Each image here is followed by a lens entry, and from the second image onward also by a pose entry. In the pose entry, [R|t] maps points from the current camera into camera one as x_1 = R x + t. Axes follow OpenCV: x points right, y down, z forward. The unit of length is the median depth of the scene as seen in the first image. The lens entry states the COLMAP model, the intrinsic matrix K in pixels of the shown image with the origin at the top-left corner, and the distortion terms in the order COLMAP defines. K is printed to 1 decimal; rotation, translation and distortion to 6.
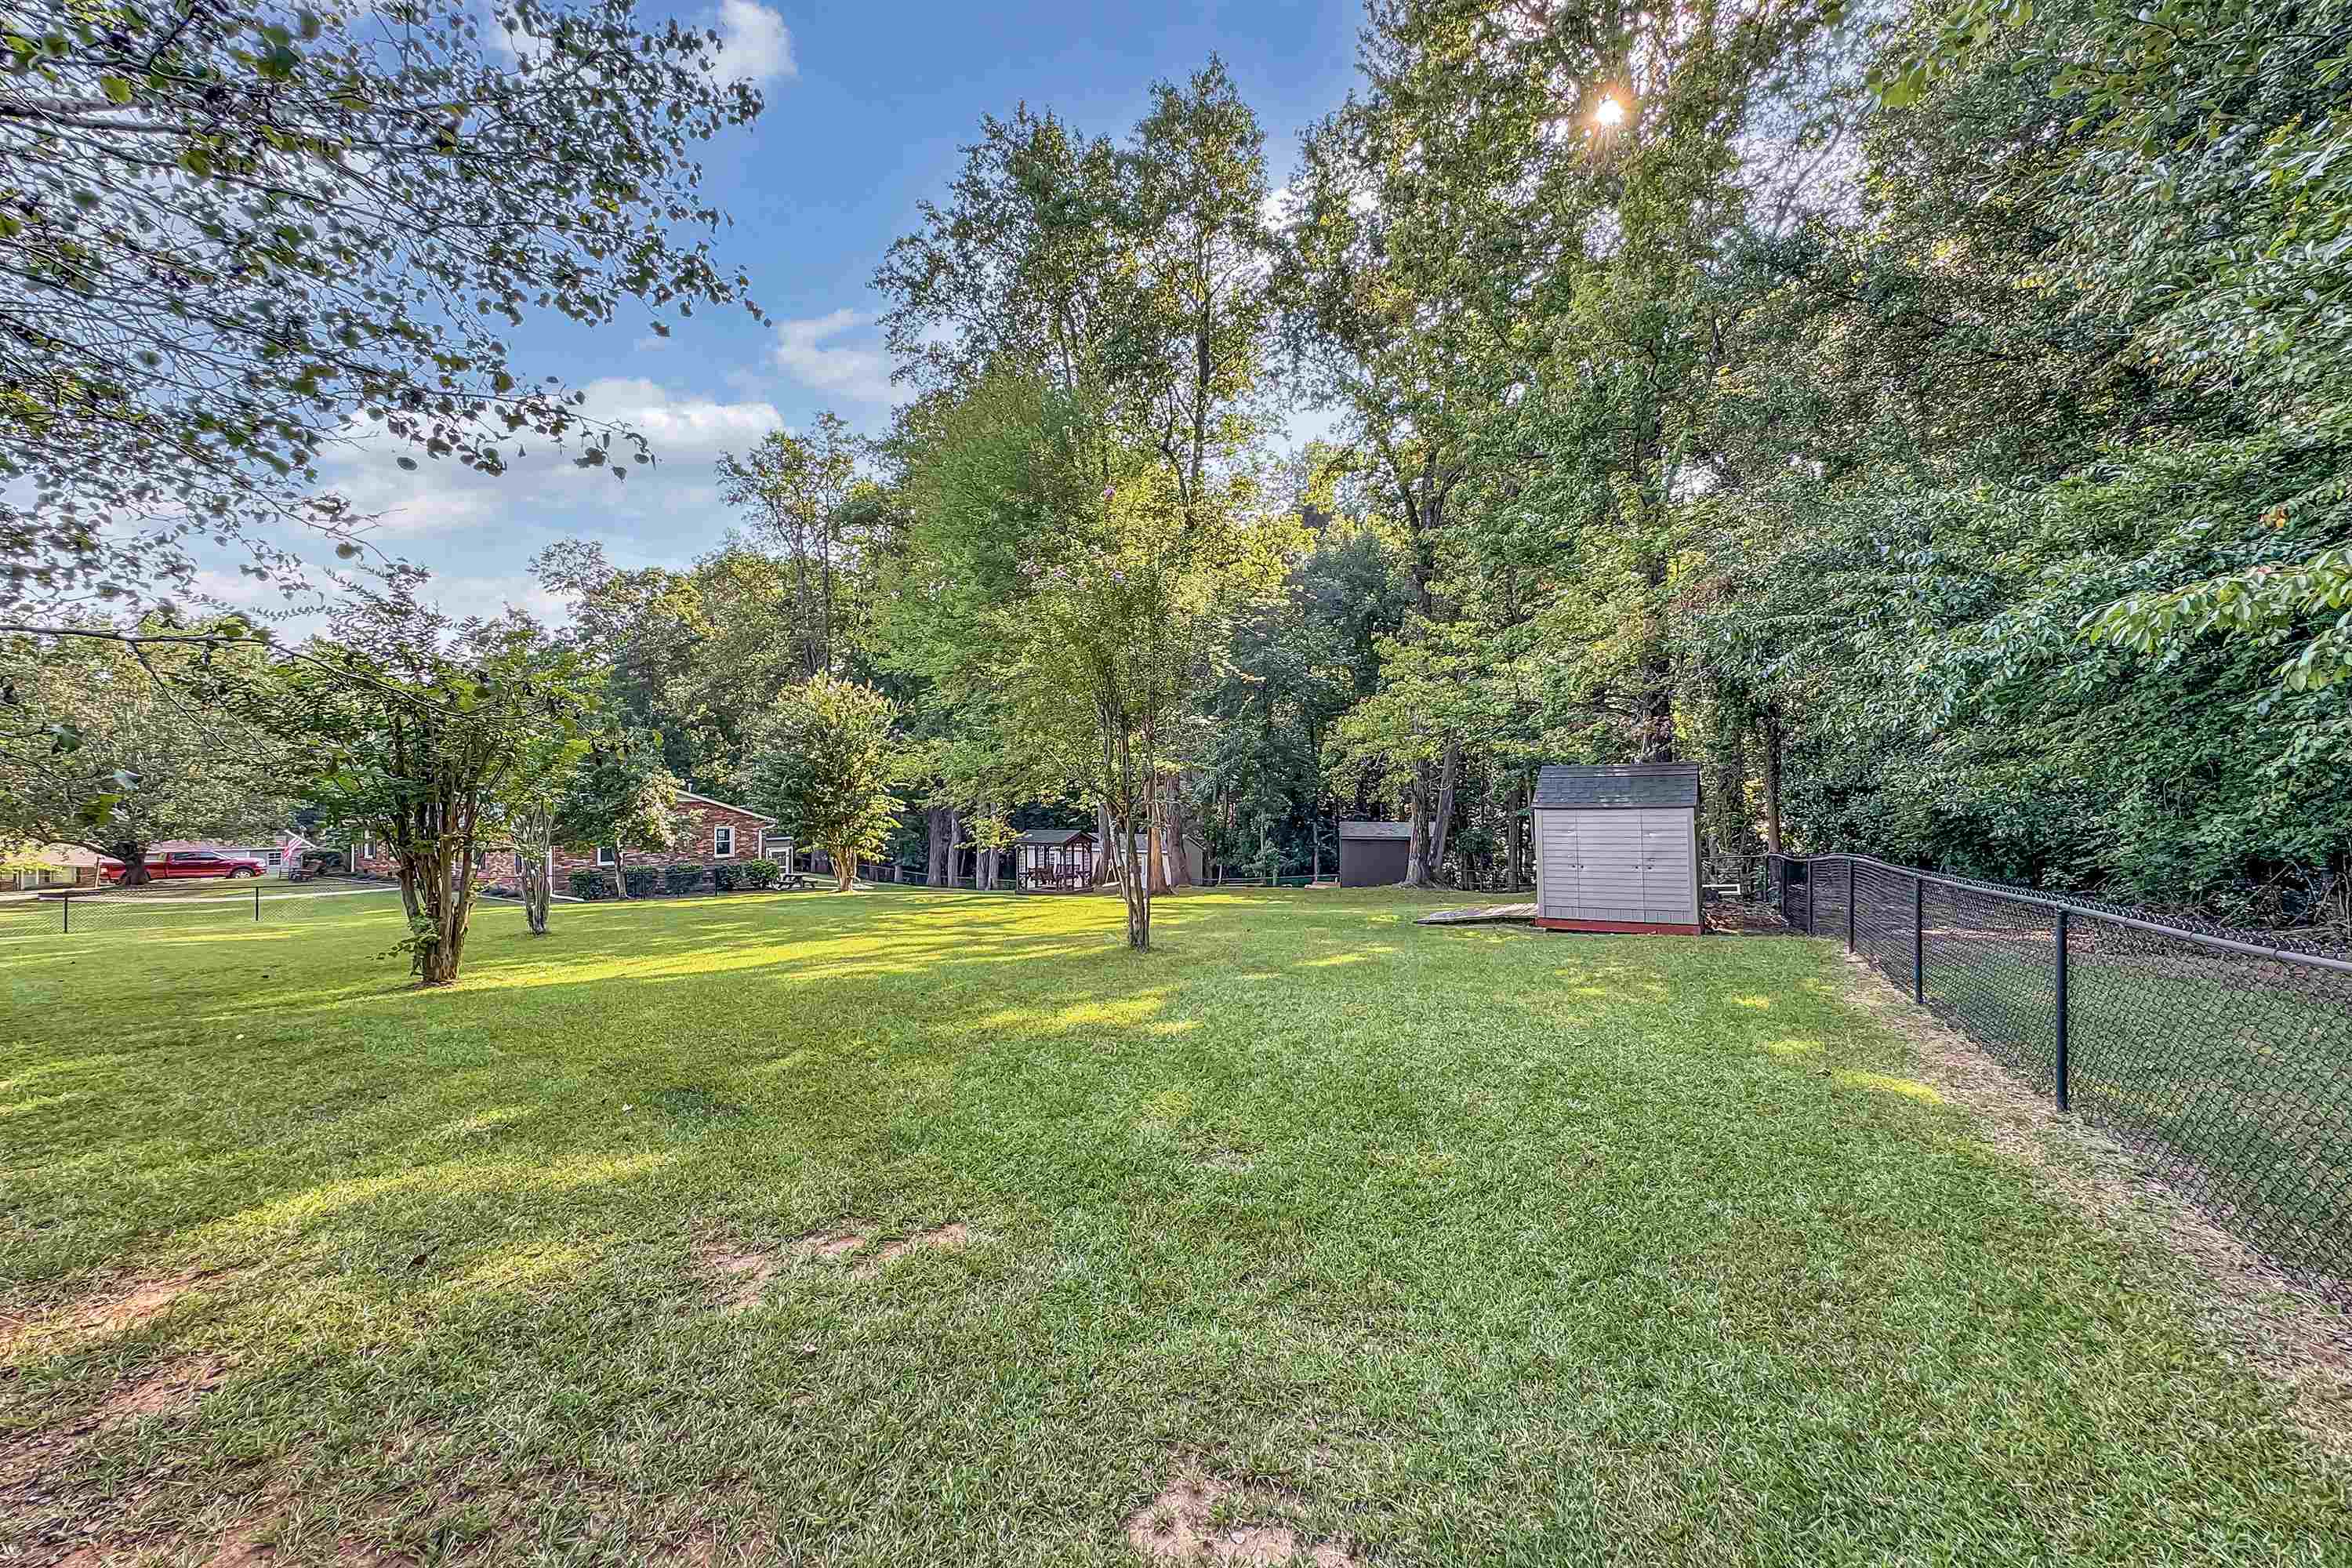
lens RADIAL K [[923.9, 0, 1175.9], [0, 923.9, 784.5], [0, 0, 1]] dist [0.000628, 0.000050]
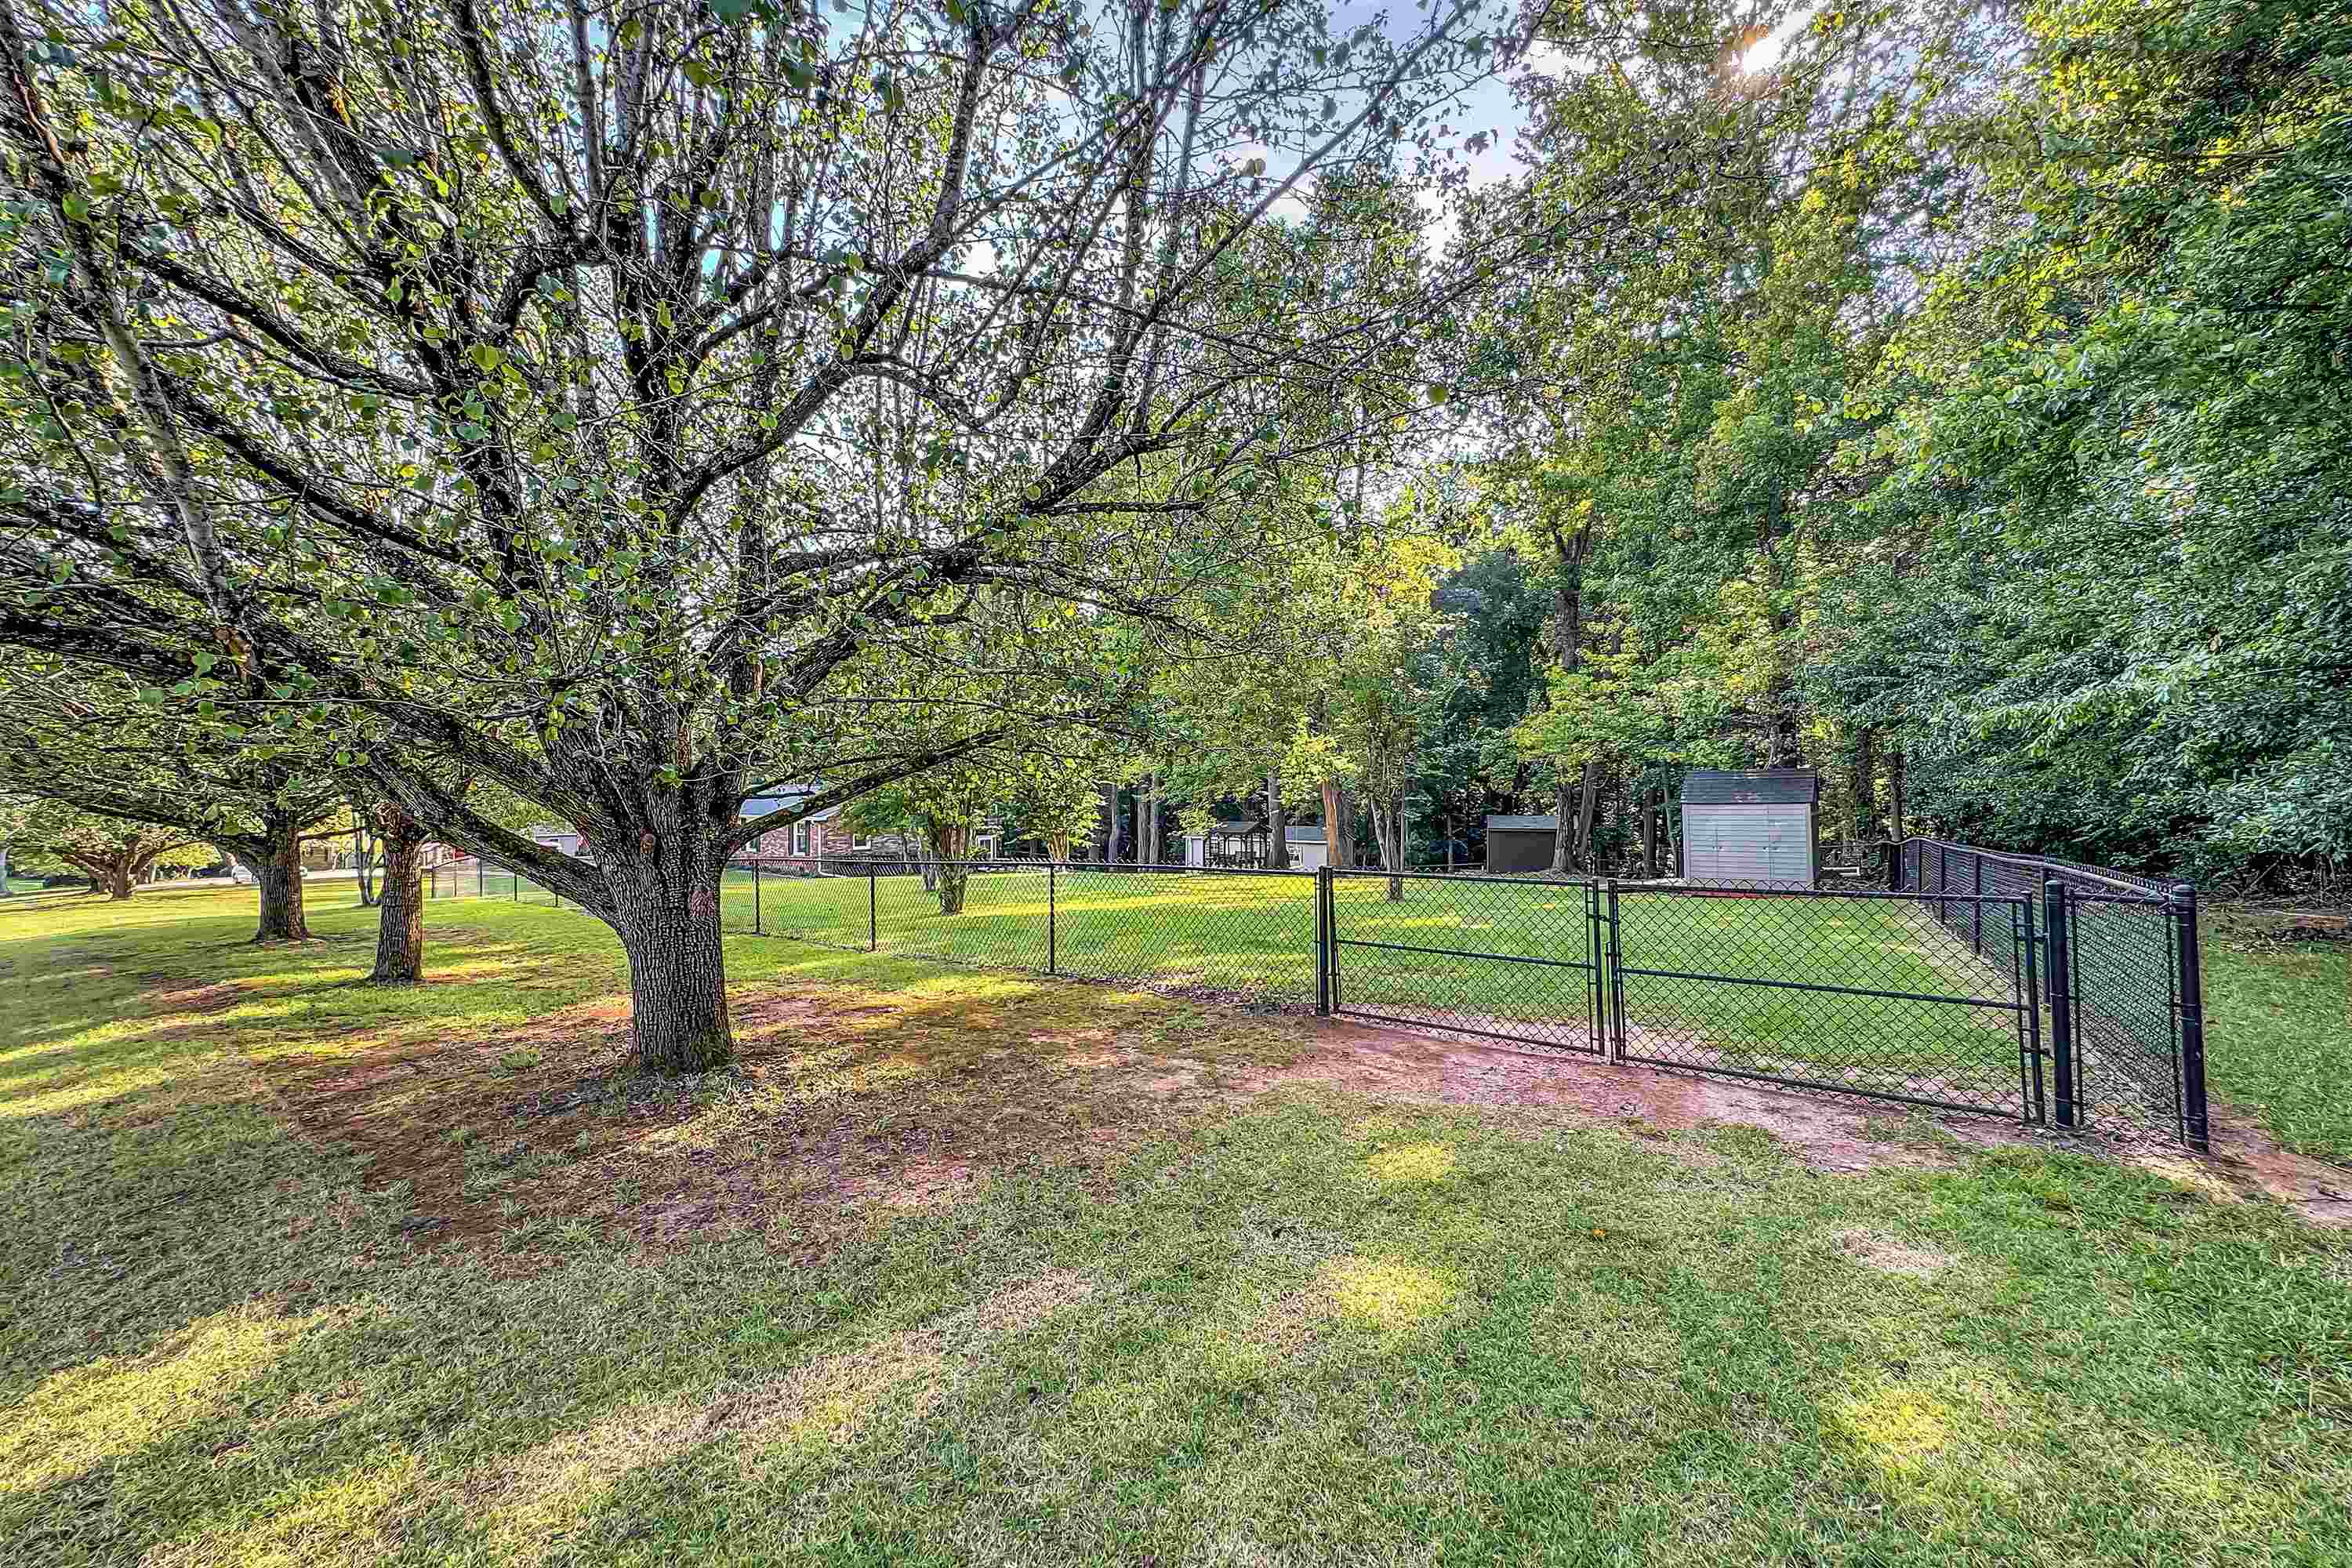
lens RADIAL K [[923.9, 0, 1177.8], [0, 923.9, 785.8], [0, 0, 1]] dist [0.000628, 0.000050]
pose [[0.993339, -0.000454, -0.115230, -0.095769], [0.001333, 0.999971, 0.007555, -0.005793], [0.115223, -0.007658, 0.993310, -0.214545]]
